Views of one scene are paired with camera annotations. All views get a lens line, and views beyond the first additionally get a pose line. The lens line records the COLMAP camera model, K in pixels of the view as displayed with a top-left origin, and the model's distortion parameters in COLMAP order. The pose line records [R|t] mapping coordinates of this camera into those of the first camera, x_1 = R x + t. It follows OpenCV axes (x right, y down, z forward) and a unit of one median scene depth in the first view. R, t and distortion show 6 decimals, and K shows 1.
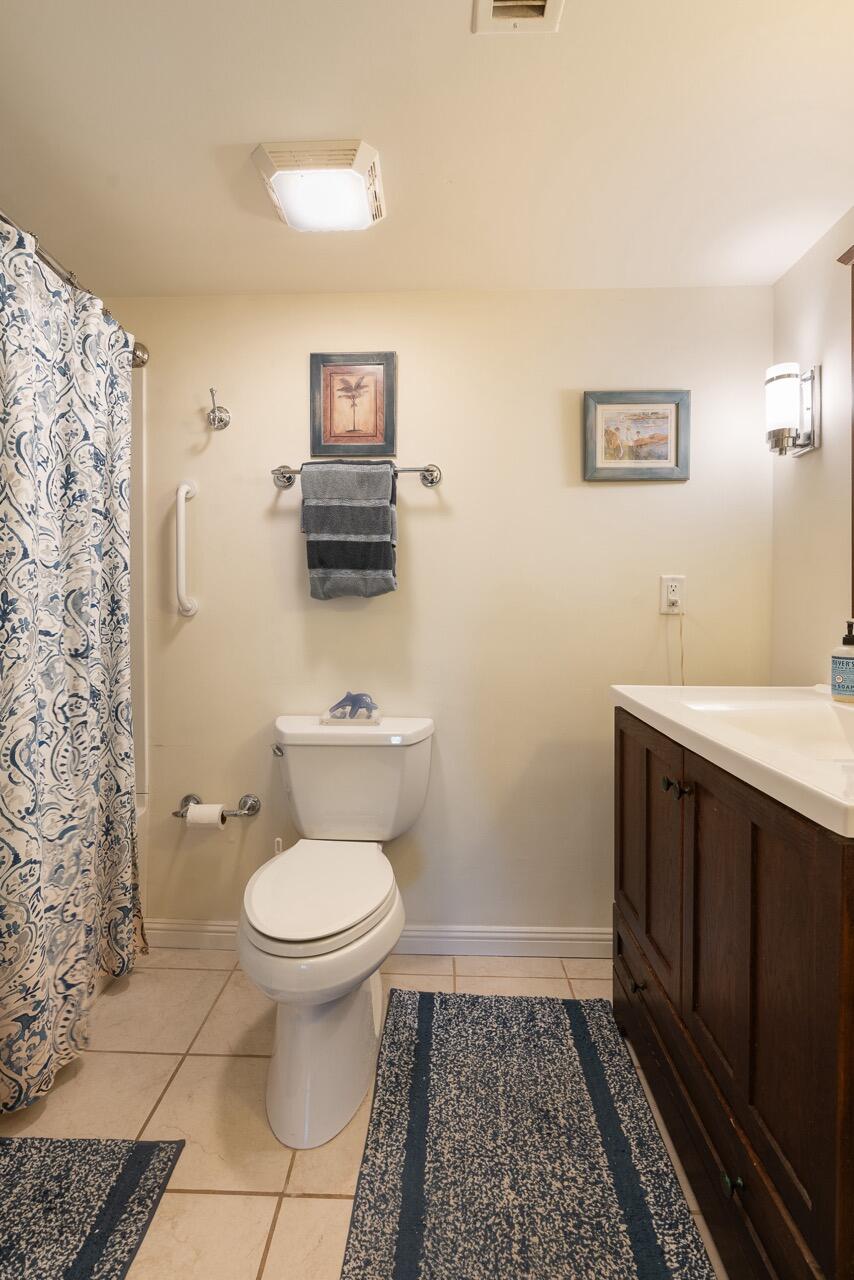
lens RADIAL K [[592.8, 0, 424.6], [0, 592.8, 633.1], [0, 0, 1]] dist [0.001069, 0.000166]
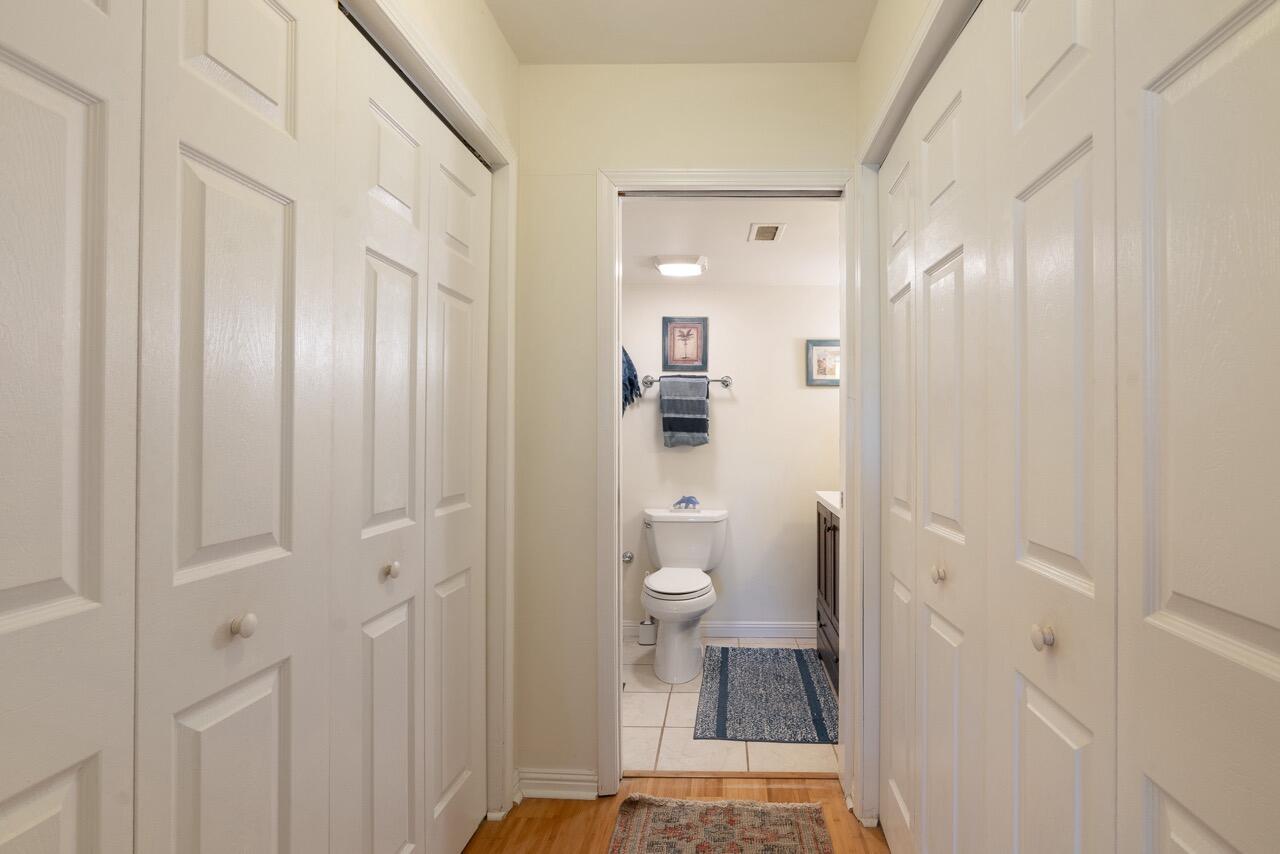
lens RADIAL K [[592.8, 0, 680.5], [0, 592.8, 431.6], [0, 0, 1]] dist [0.001069, 0.000166]
pose [[0.999191, 0.004027, -0.040003, -0.063093], [-0.005916, 0.998867, -0.047213, -0.017159], [0.039768, 0.047412, 0.998083, -0.940940]]
